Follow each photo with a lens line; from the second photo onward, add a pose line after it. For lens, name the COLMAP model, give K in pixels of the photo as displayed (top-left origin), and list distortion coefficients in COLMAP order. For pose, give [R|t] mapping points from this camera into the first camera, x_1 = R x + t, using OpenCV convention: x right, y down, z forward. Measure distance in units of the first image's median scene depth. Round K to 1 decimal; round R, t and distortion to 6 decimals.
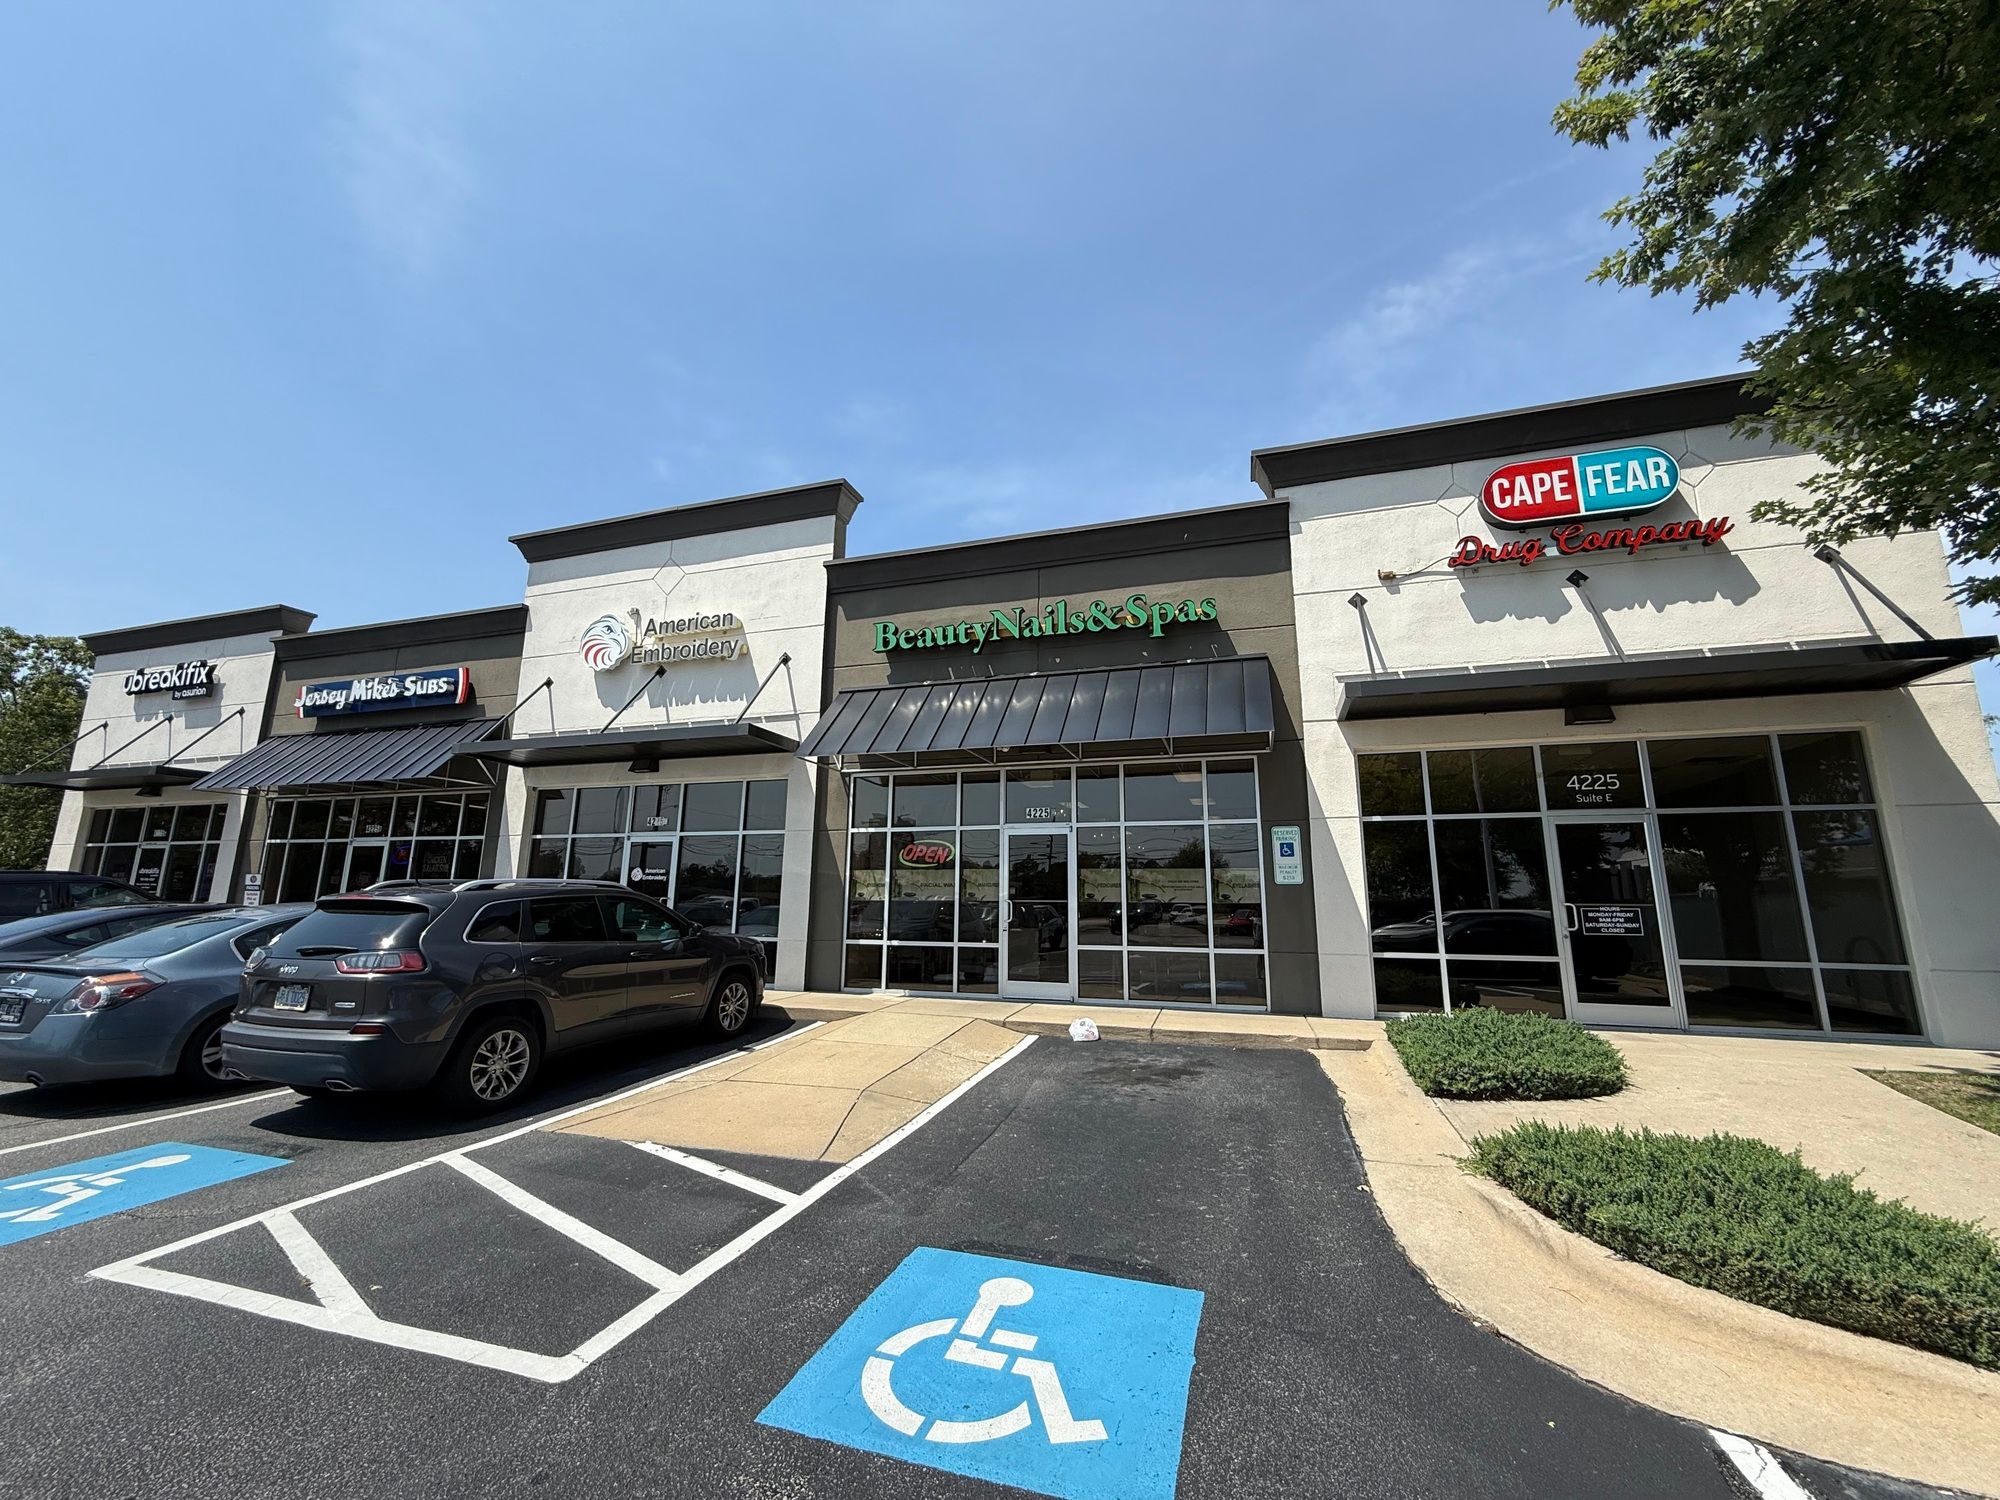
lens RADIAL K [[788.0, 0, 1000.0], [0, 788.0, 750.0], [0, 0, 1]] dist [-0.000056, -0.000264]
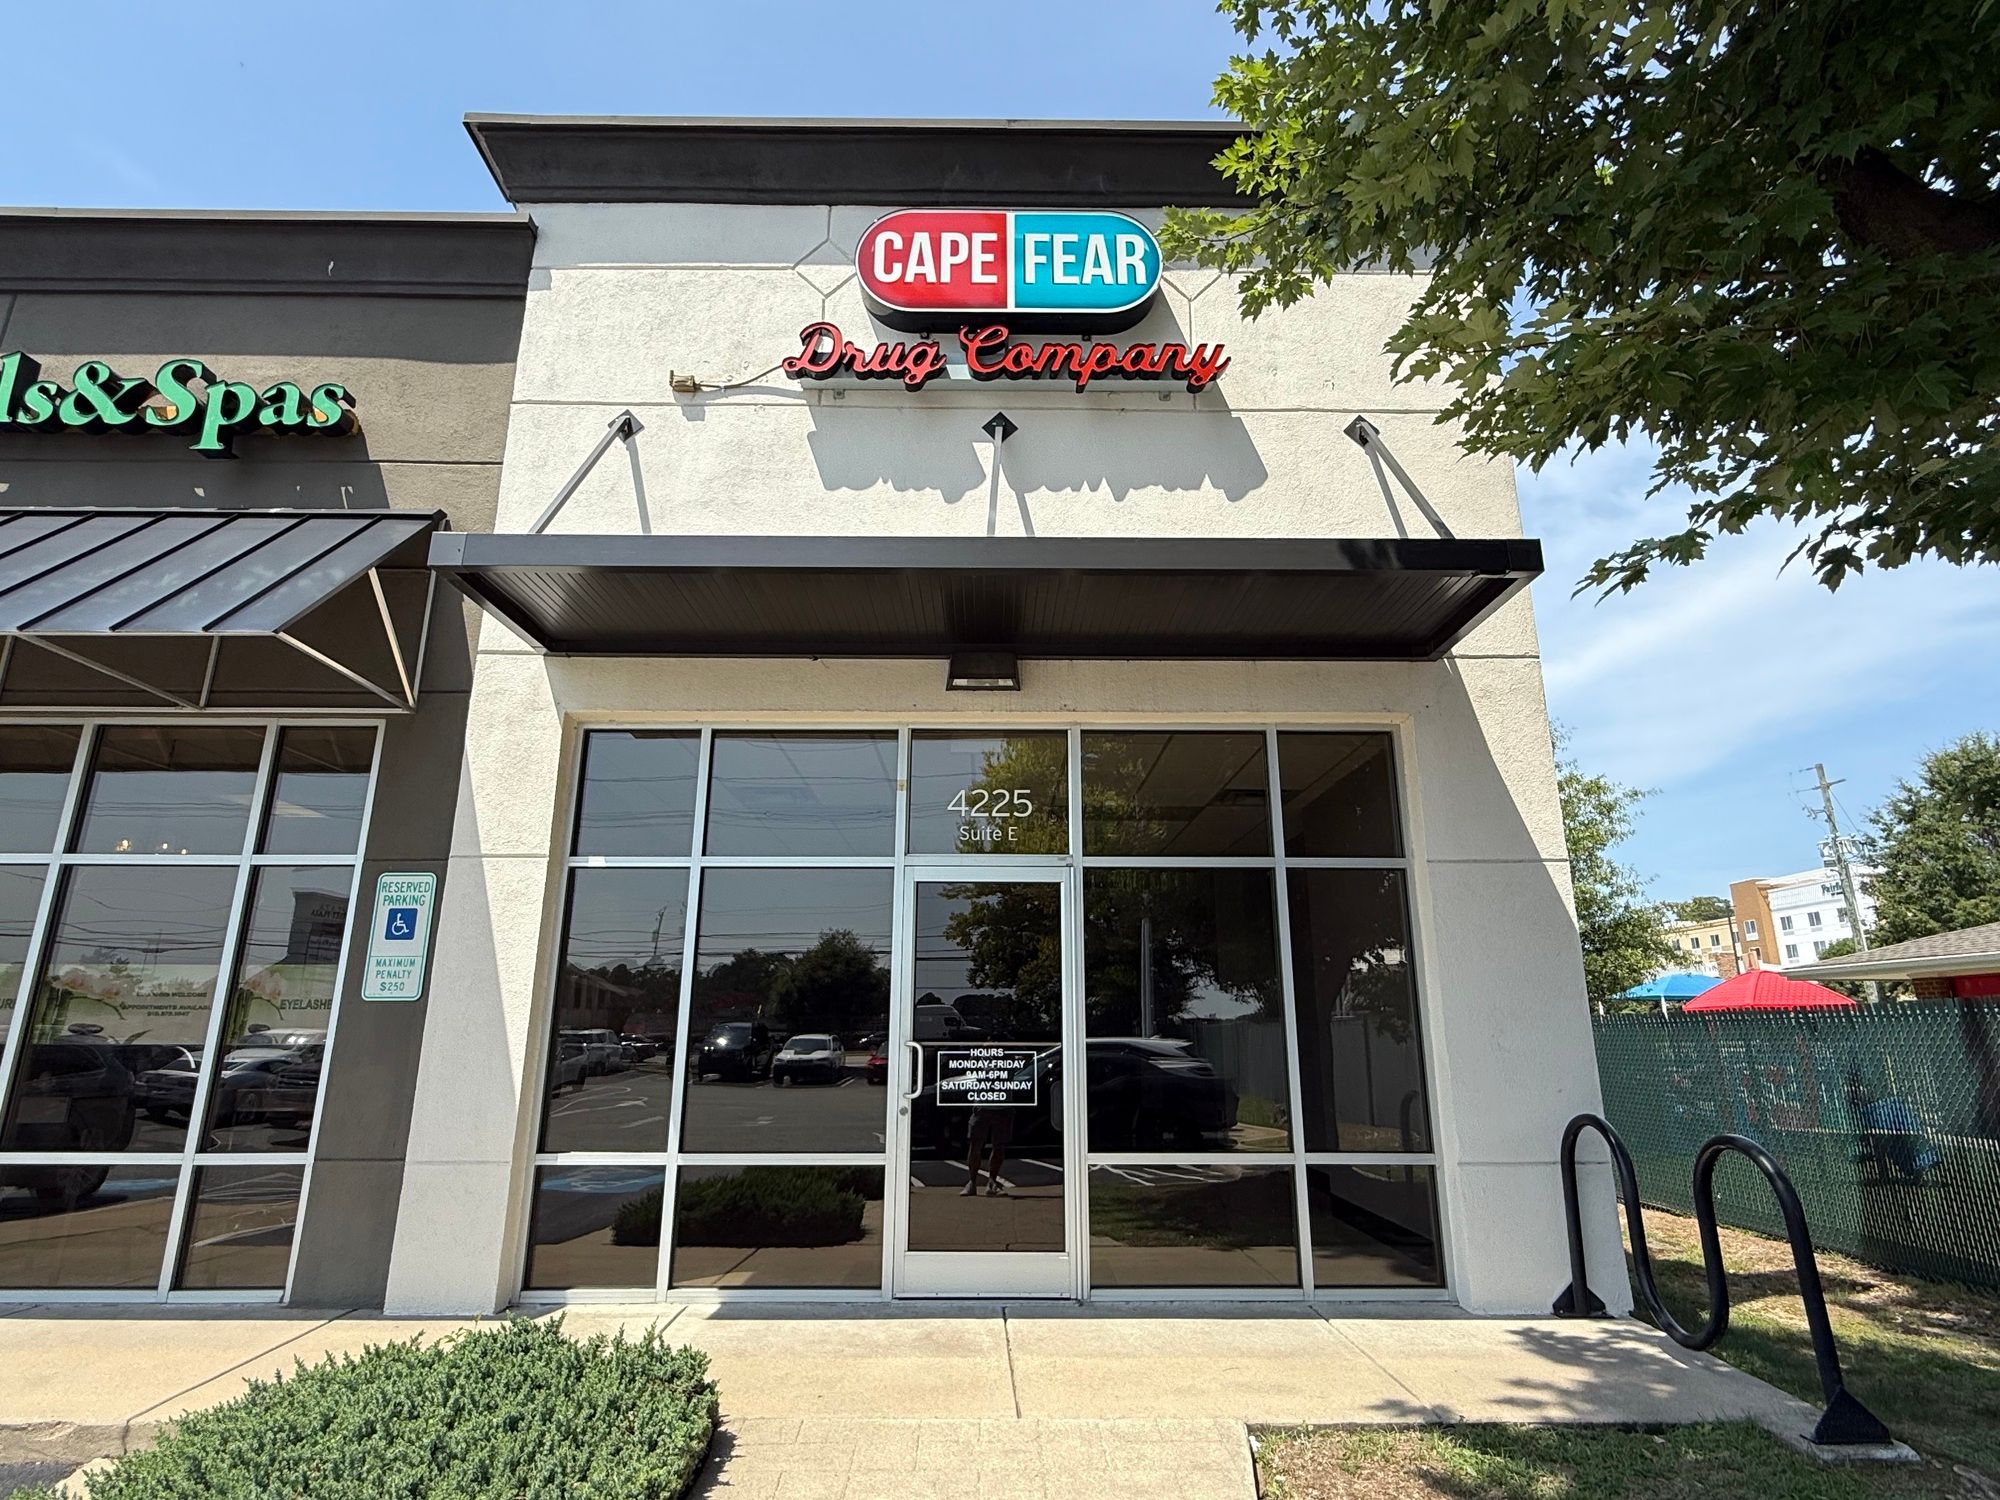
lens RADIAL K [[1062.2, 0, 1000.0], [0, 1062.2, 750.0], [0, 0, 1]] dist [0.003724, 0.000211]
pose [[0.945600, 0.079509, 0.315465, 0.517998], [-0.056502, 0.995076, -0.081433, 0.060657], [-0.320386, 0.059179, 0.945437, 0.323470]]
